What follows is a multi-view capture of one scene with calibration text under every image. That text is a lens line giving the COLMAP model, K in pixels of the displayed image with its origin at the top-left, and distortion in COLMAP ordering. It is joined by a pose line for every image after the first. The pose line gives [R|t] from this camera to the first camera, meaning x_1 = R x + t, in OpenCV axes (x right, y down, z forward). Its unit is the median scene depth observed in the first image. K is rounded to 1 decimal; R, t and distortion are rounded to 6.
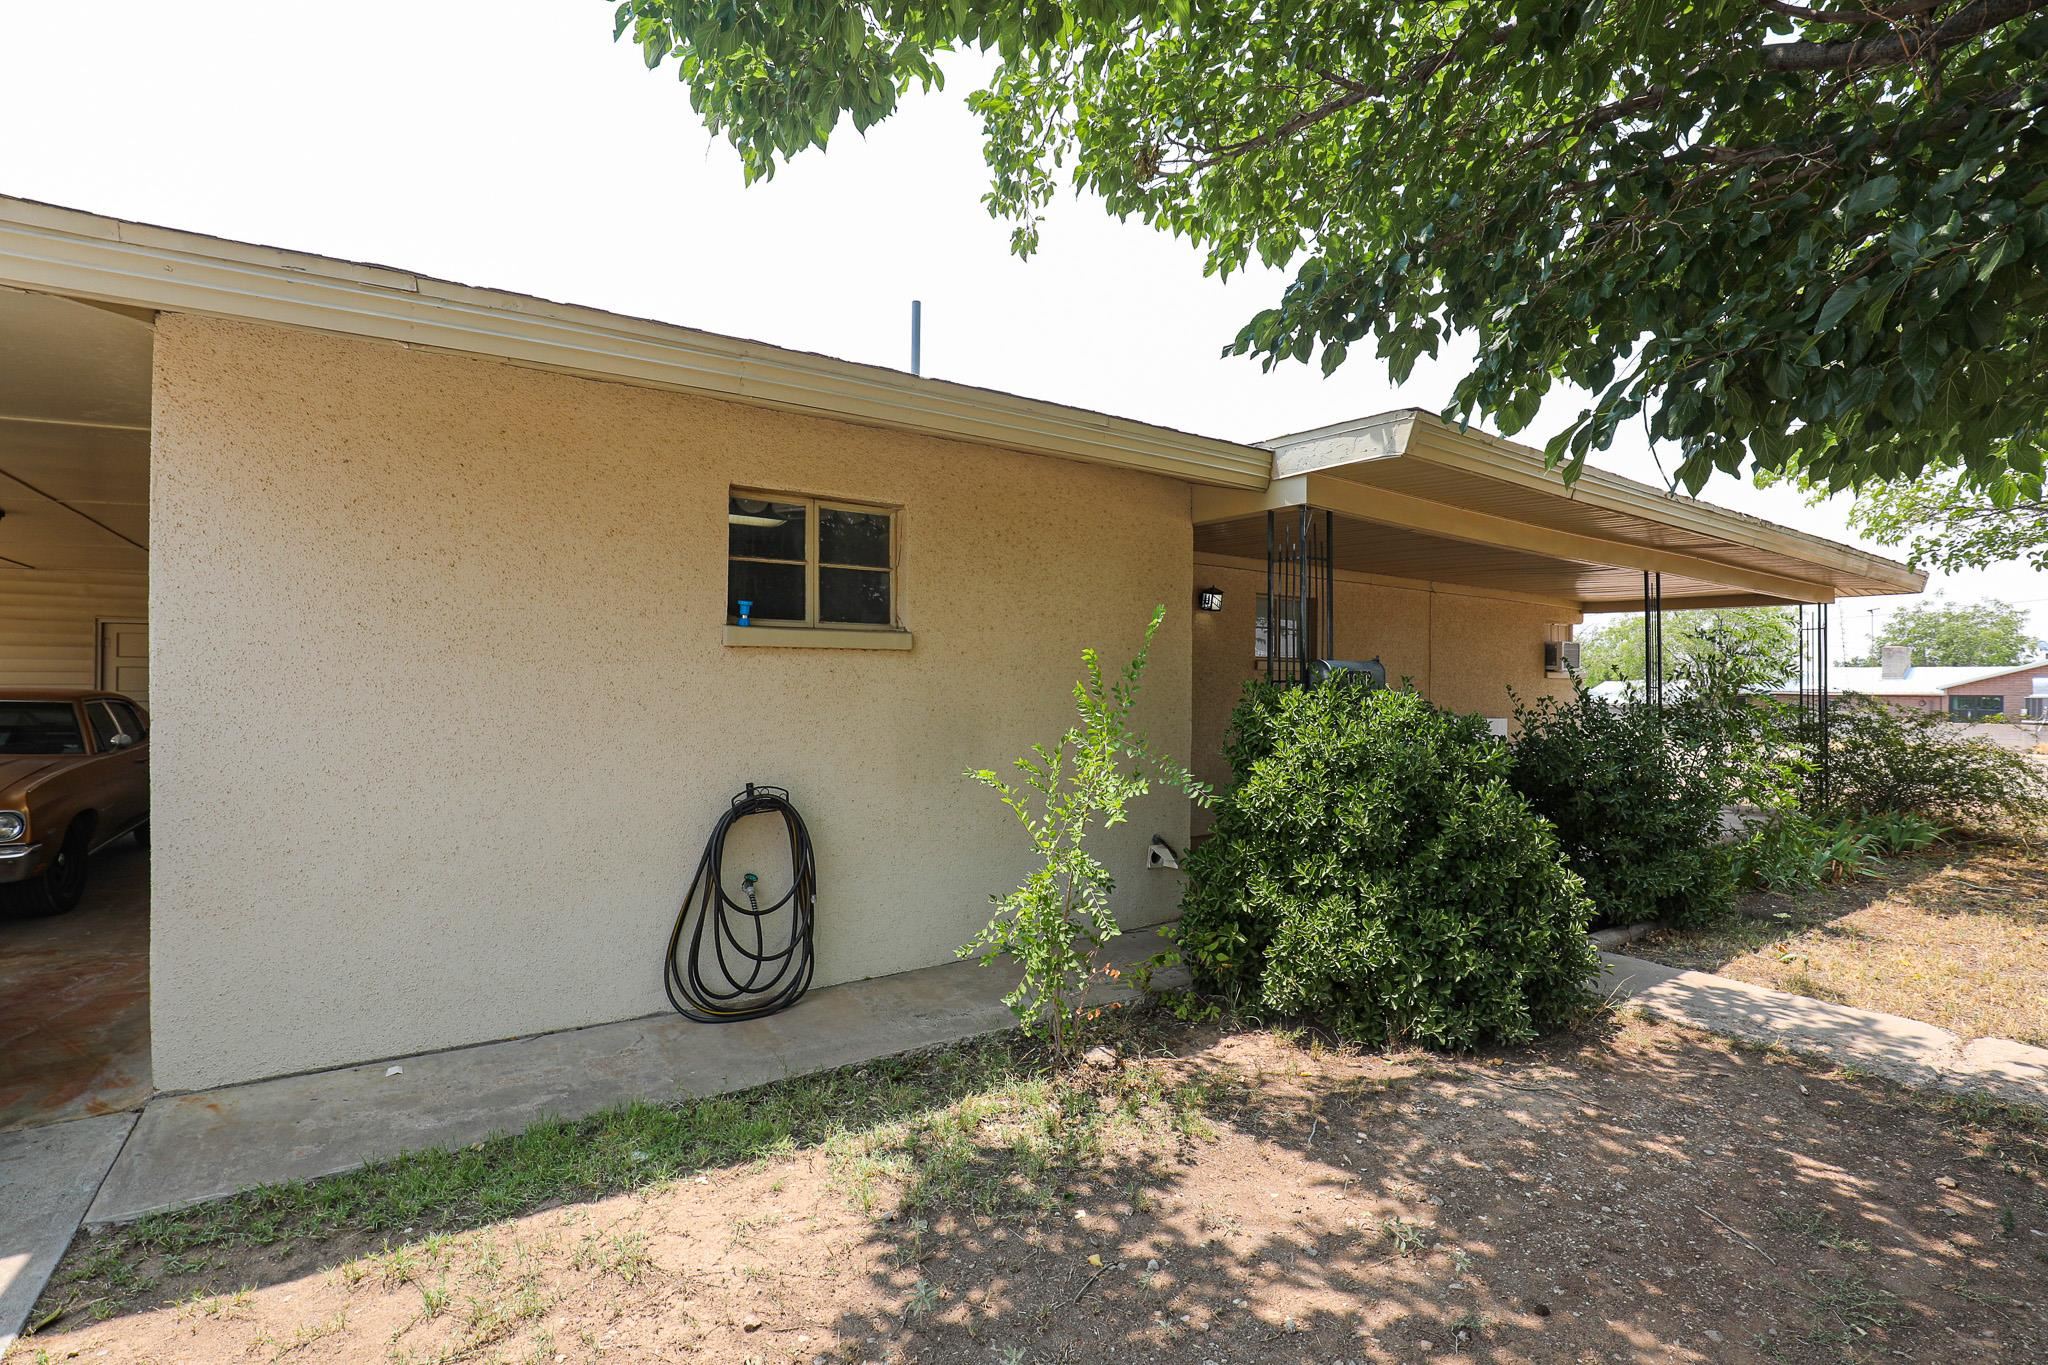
lens RADIAL K [[939.3, 0, 1020.8], [0, 939.3, 685.0], [0, 0, 1]] dist [-0.023342, 0.002856]
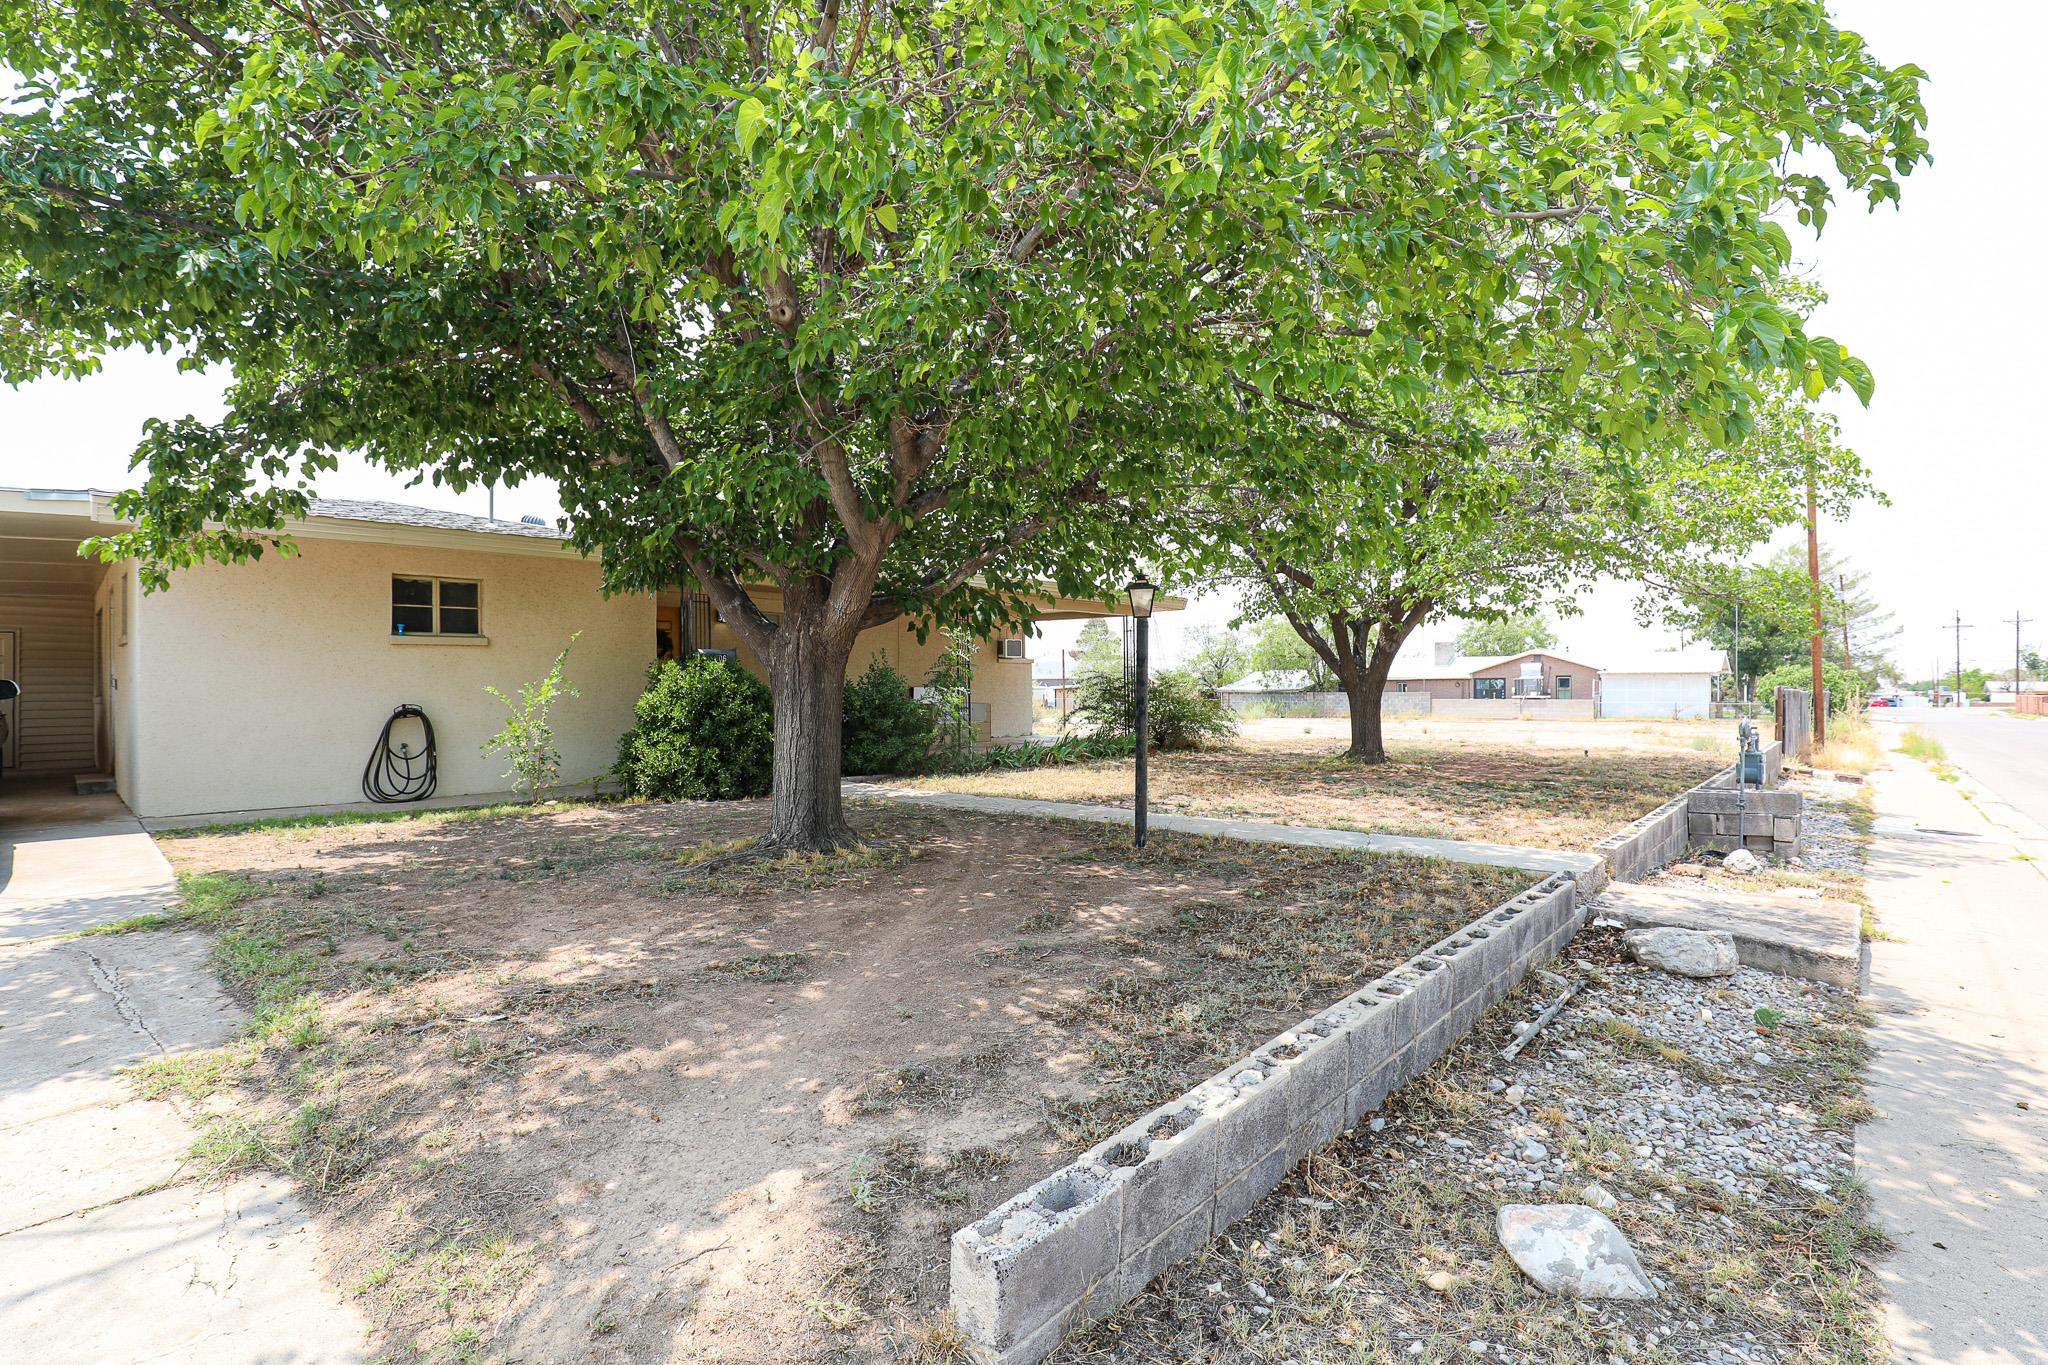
lens RADIAL K [[939.3, 0, 1030.2], [0, 939.3, 680.6], [0, 0, 1]] dist [-0.023342, 0.002856]
pose [[0.957268, -0.007381, 0.289107, 0.520387], [0.004261, 0.999926, 0.011421, 0.028111], [-0.289170, -0.009701, 0.957229, -1.619439]]
